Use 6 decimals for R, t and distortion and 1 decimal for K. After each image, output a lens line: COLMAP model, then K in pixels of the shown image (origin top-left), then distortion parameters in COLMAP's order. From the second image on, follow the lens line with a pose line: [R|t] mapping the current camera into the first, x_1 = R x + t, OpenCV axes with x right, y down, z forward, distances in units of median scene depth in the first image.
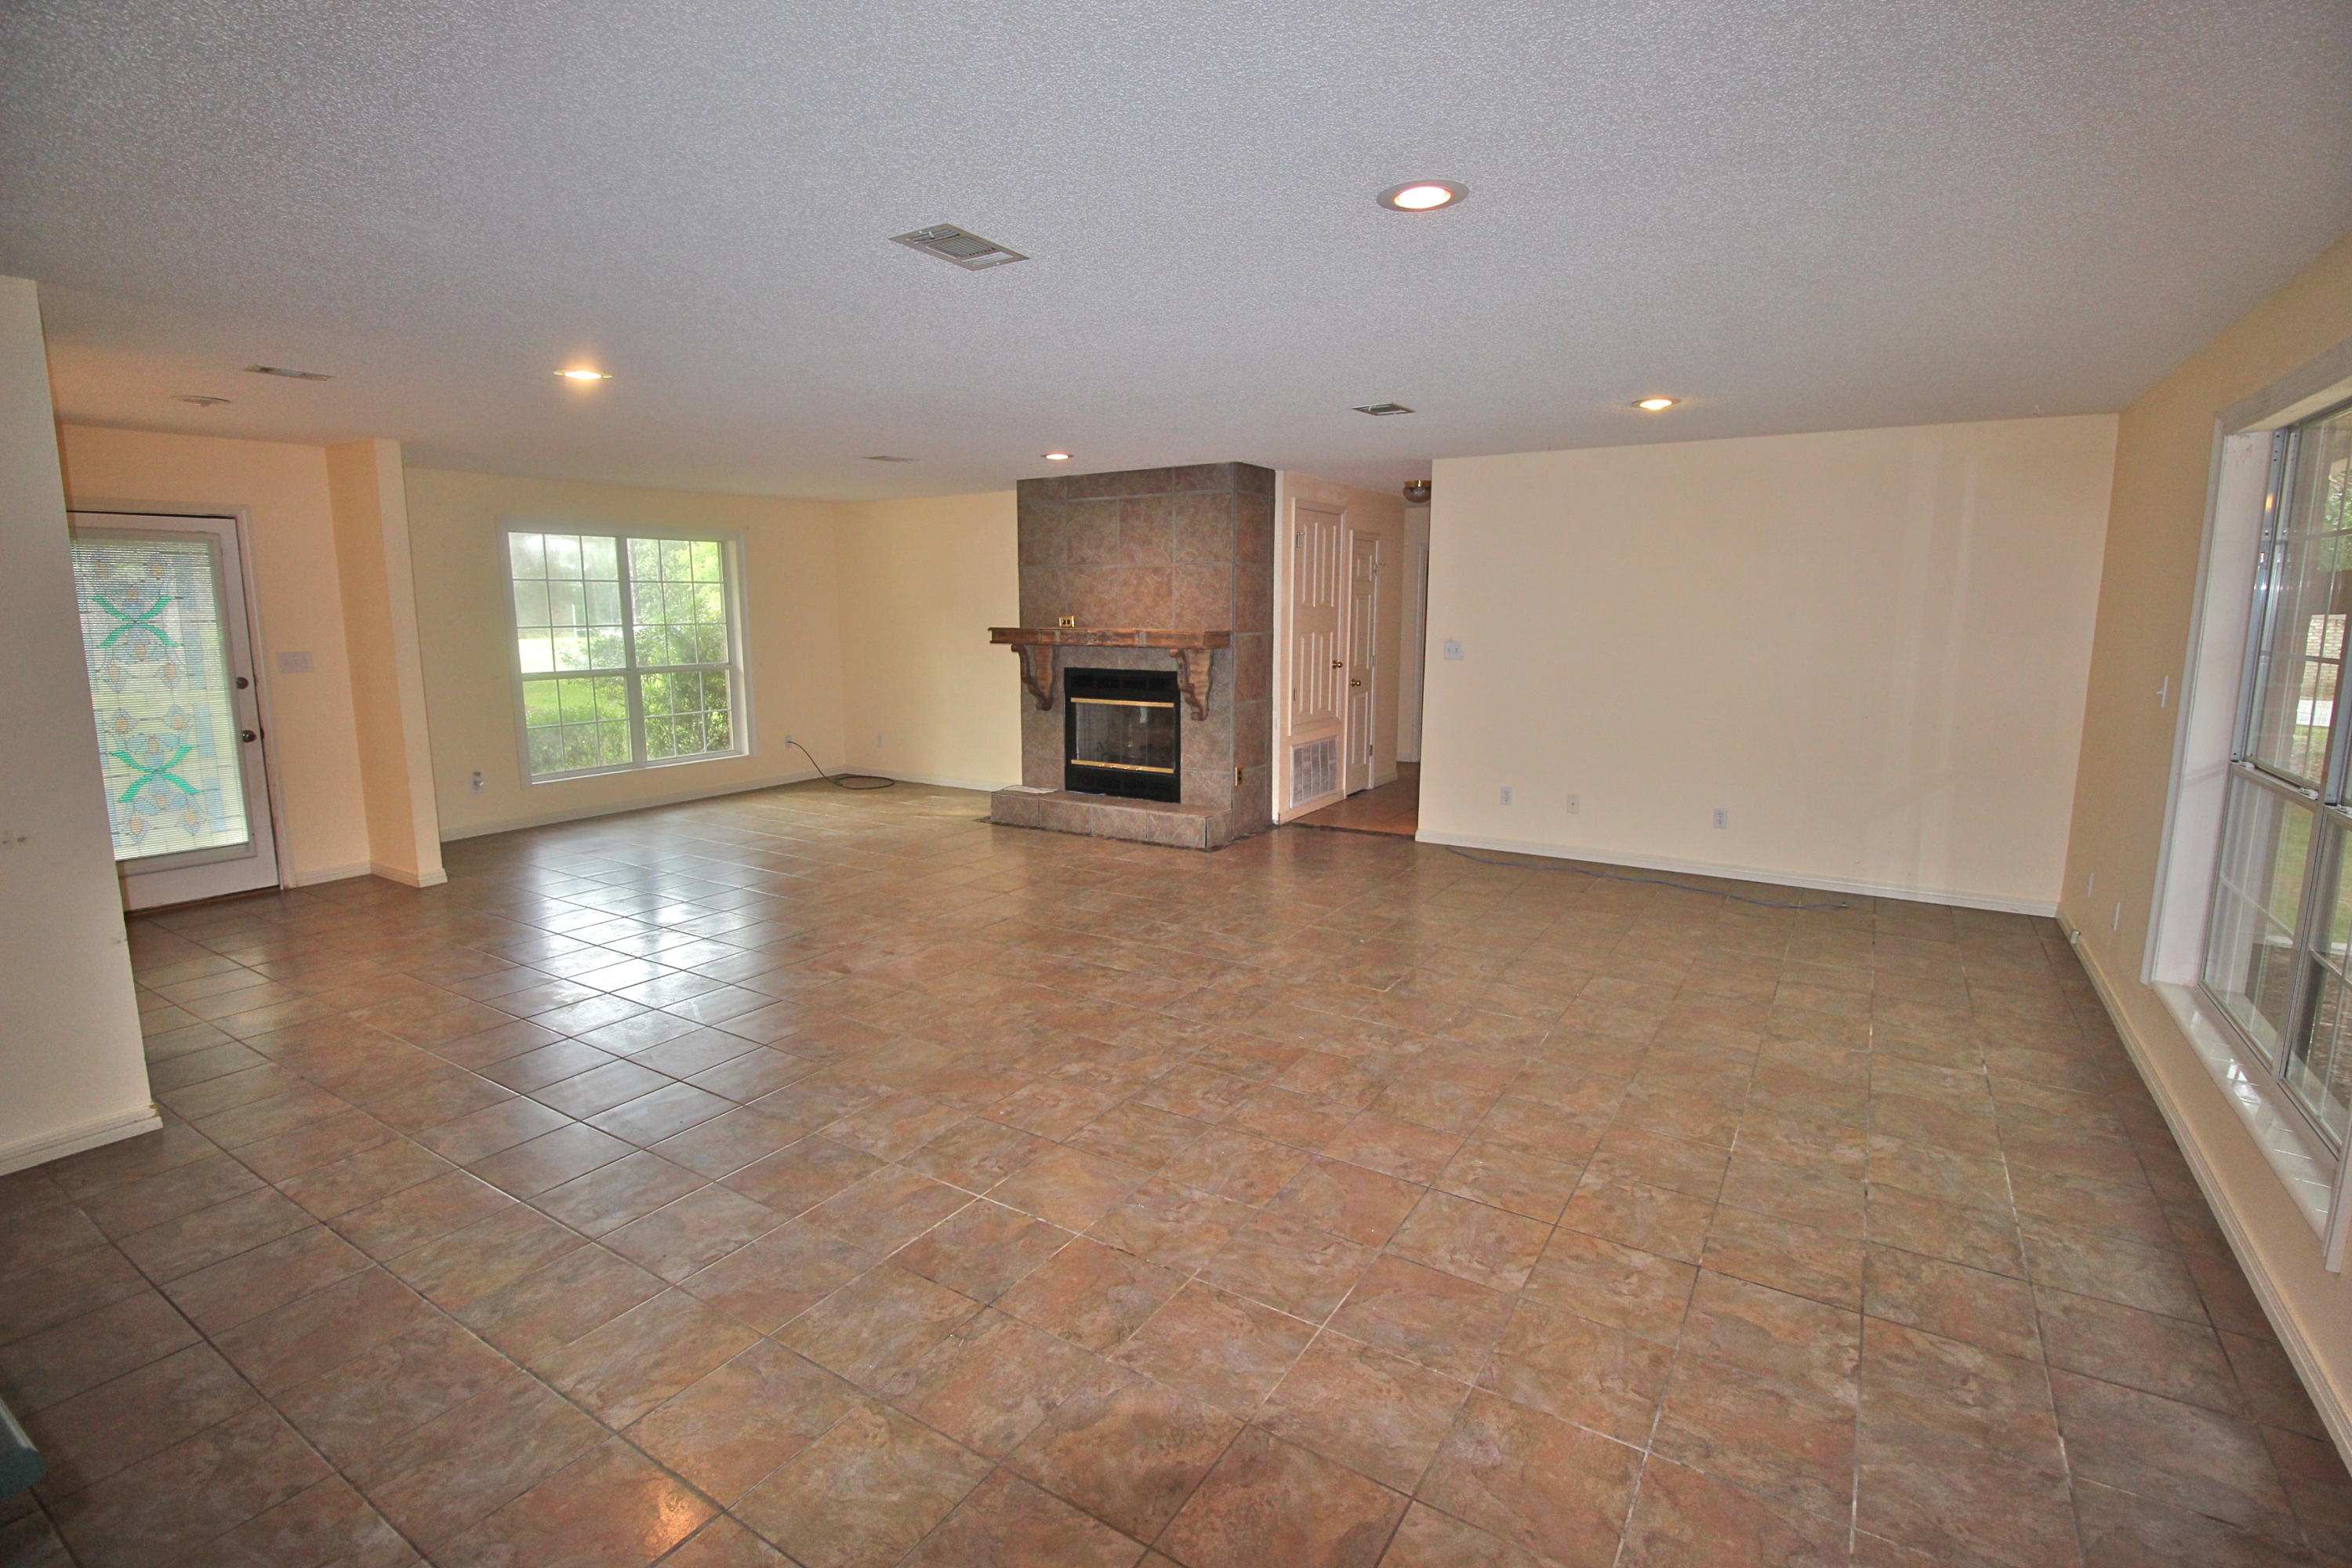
lens RADIAL K [[1094.8, 0, 1184.9], [0, 1094.8, 779.2], [0, 0, 1]] dist [-0.005285, -0.009249]
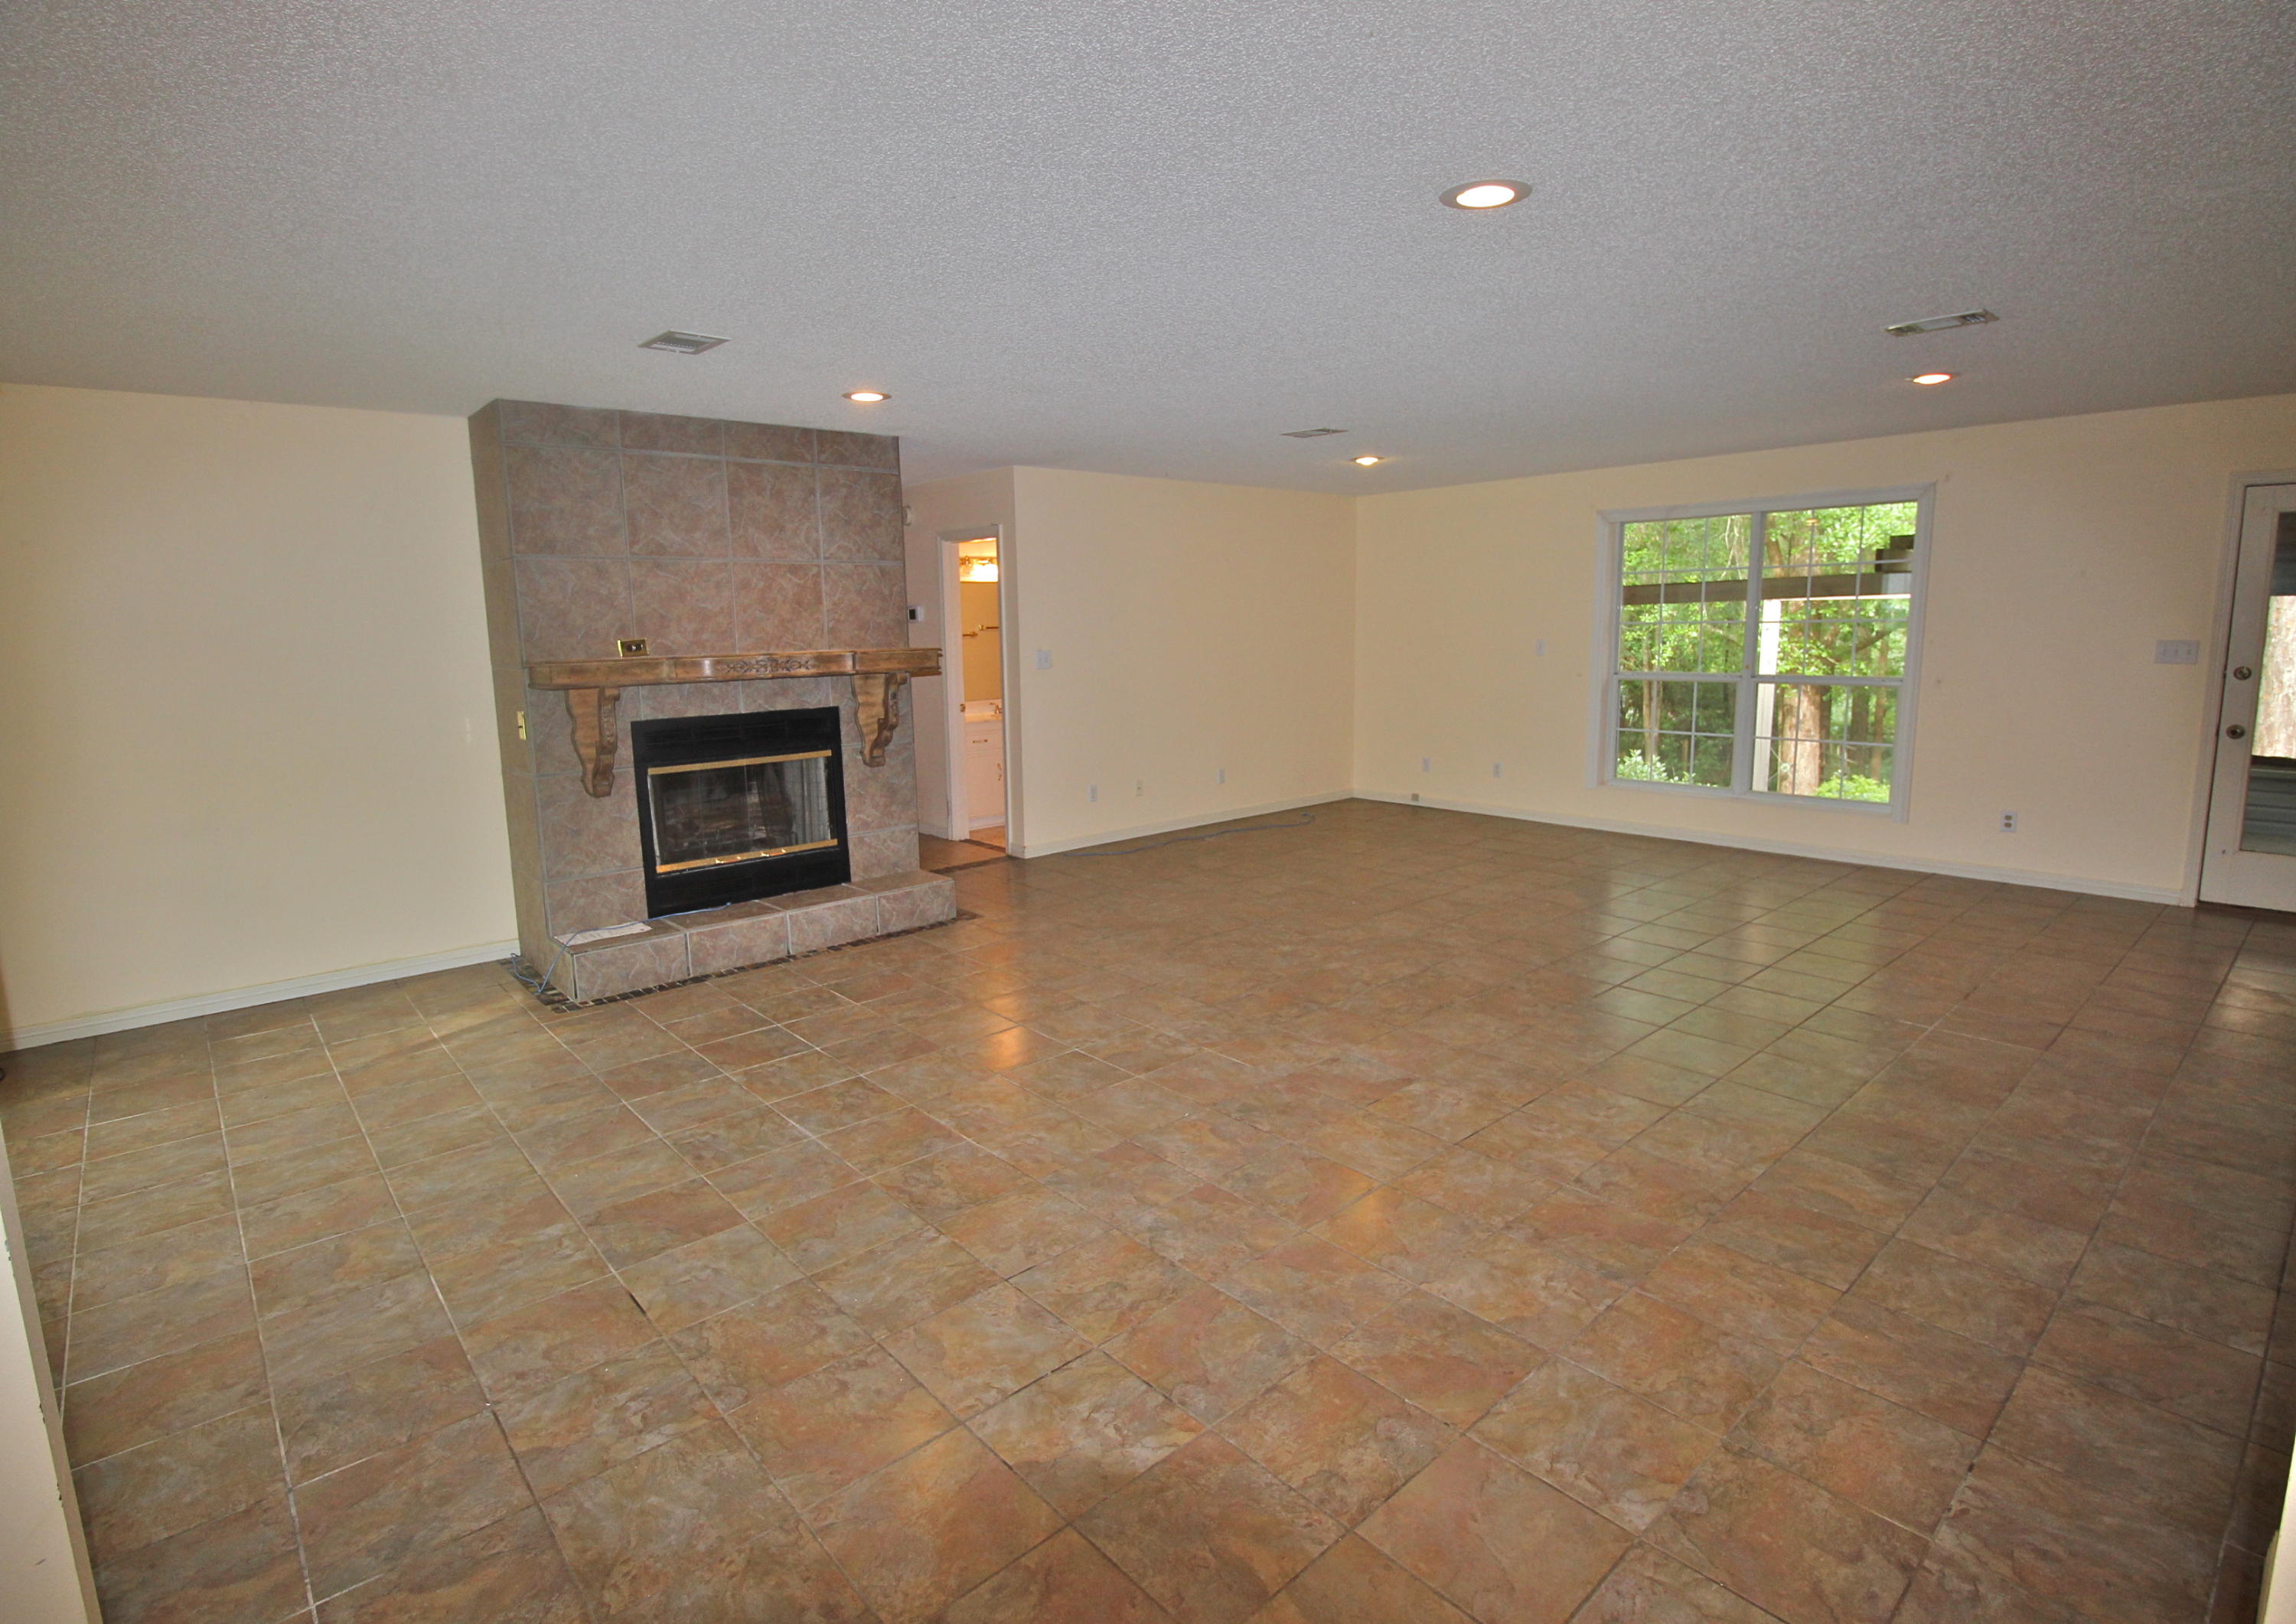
lens RADIAL K [[1143.3, 0, 1149.2], [0, 1143.3, 789.5], [0, 0, 1]] dist [-0.013211, -0.000535]
pose [[0.272183, -0.147920, 0.950808, -0.686285], [0.172617, 0.979591, 0.102983, -0.085681], [-0.946636, 0.136095, 0.292161, 0.576771]]
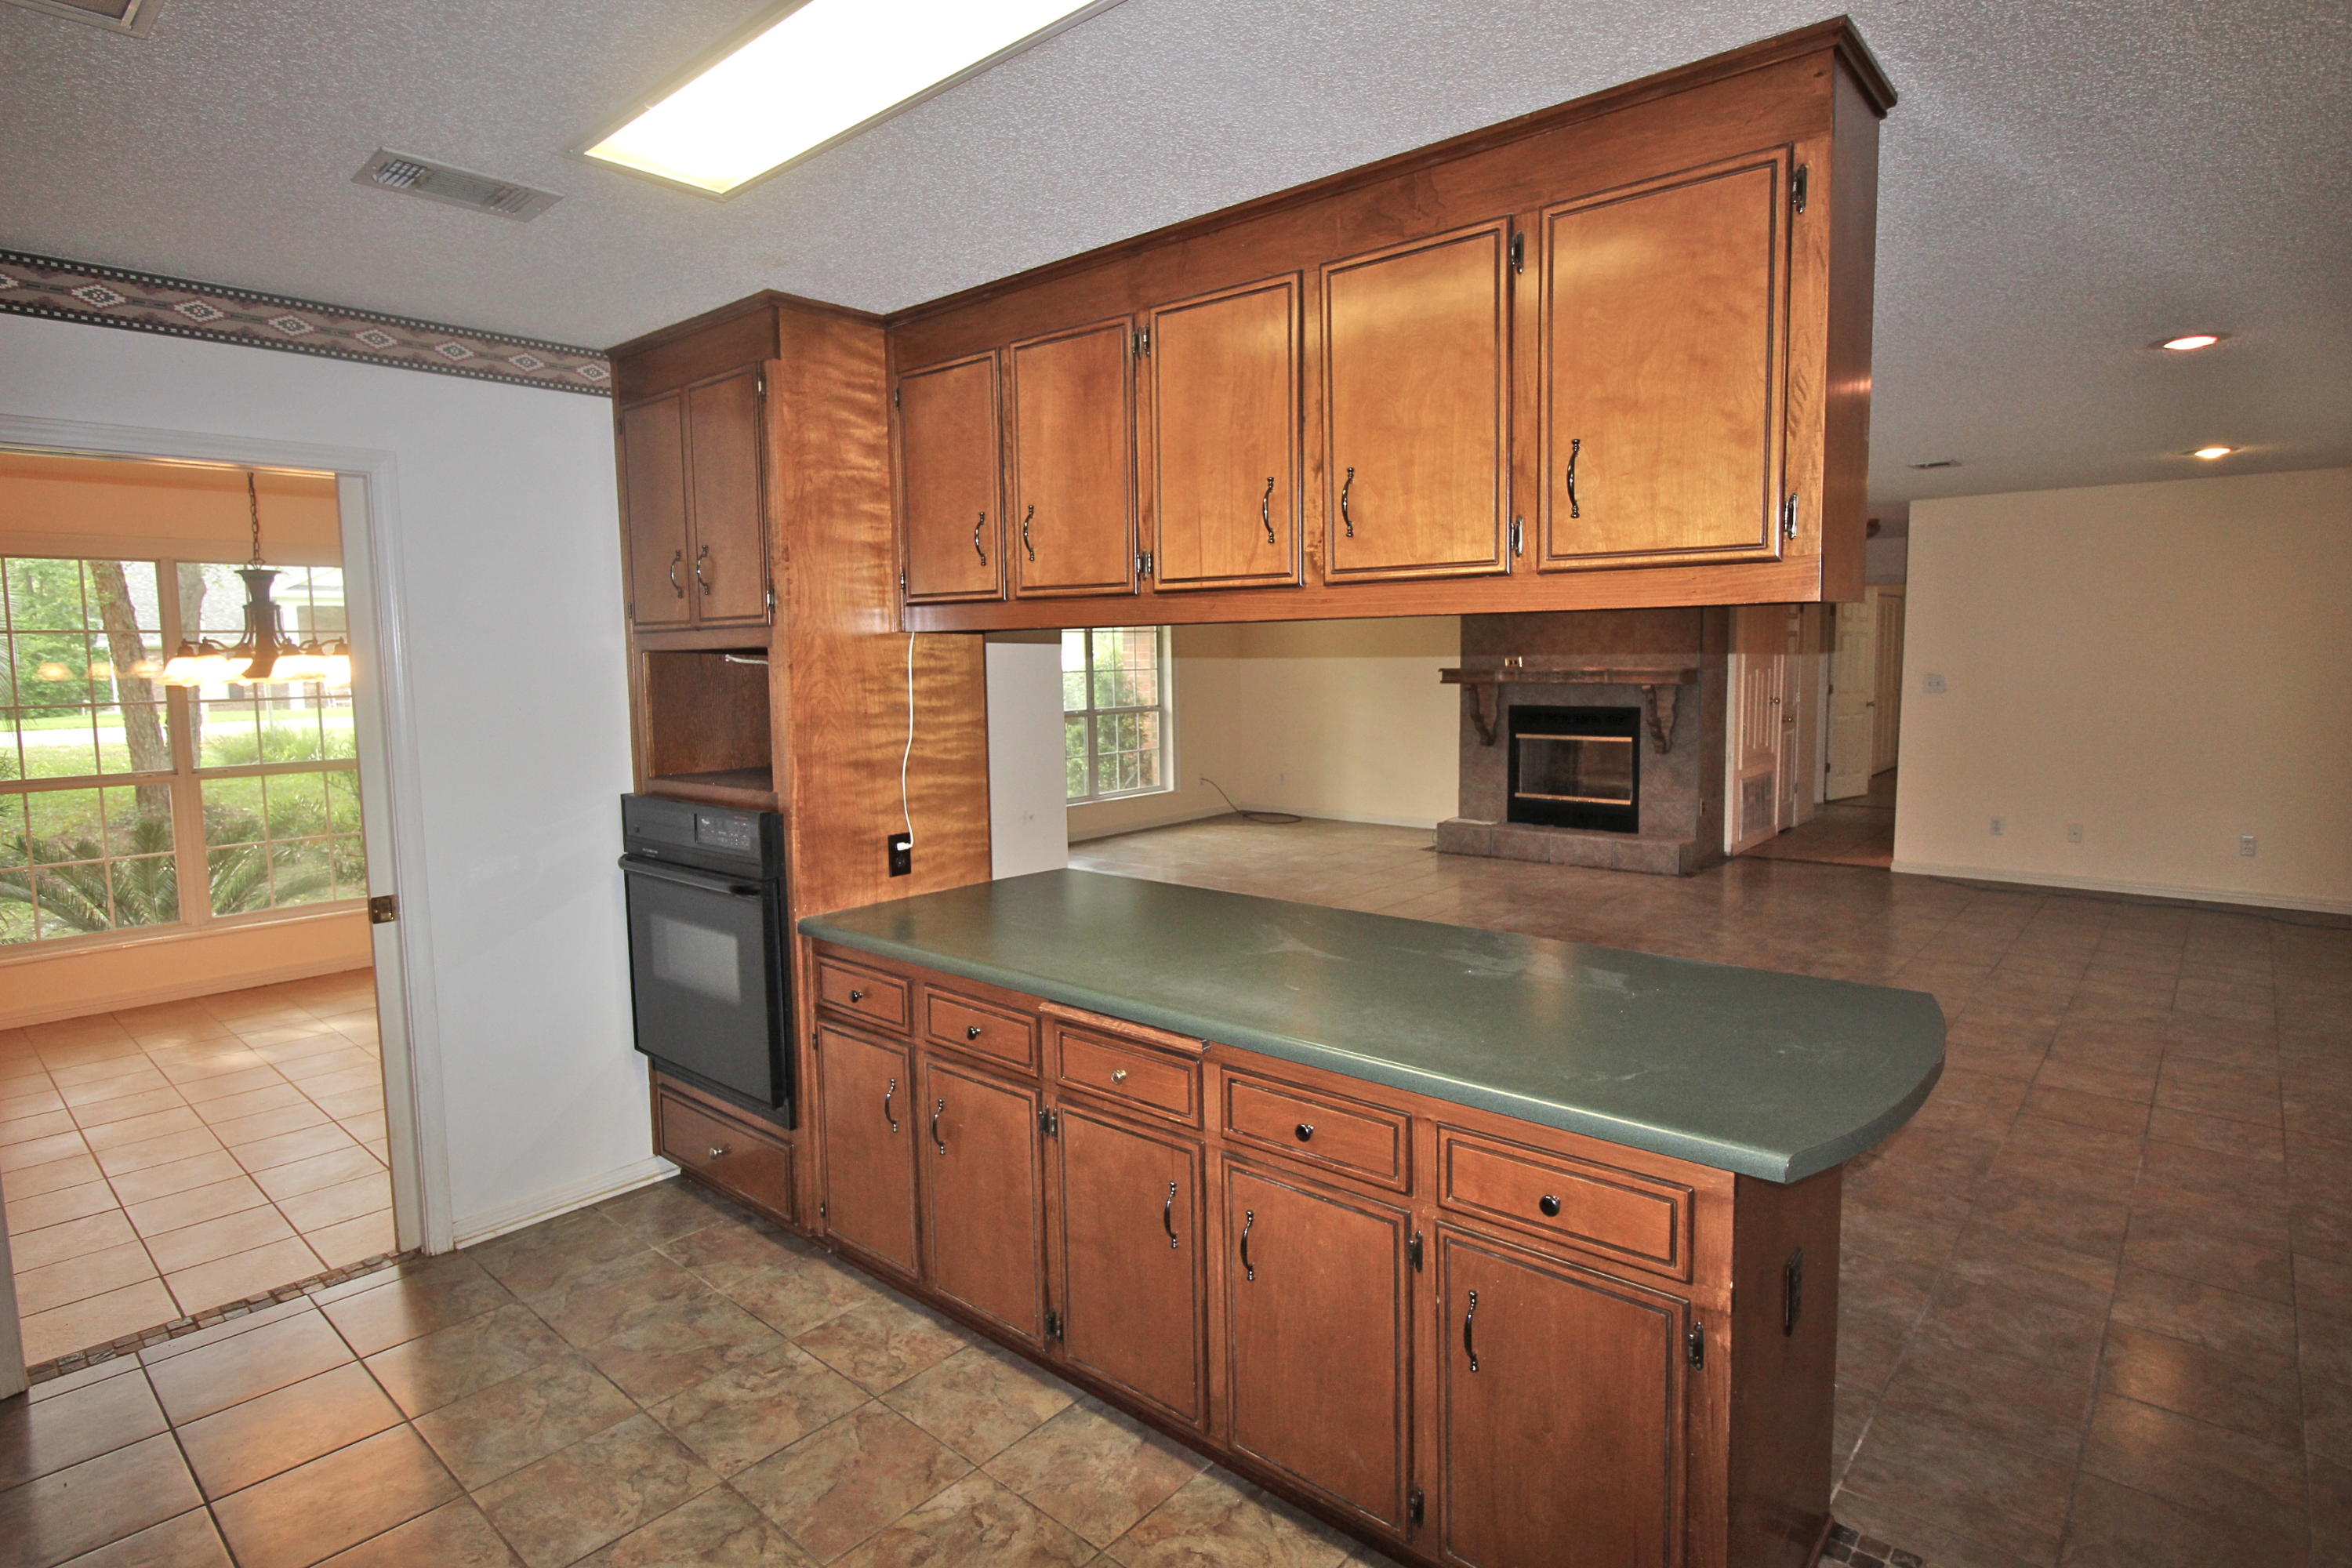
lens RADIAL K [[1224.8, 0, 1166.7], [0, 1224.8, 772.3], [0, 0, 1]] dist [-0.010628, -0.002159]
pose [[0.986226, -0.000496, -0.165400, -0.255683], [-0.008649, 0.998473, -0.054565, 0.031334], [0.165174, 0.055244, 0.984716, -0.221967]]
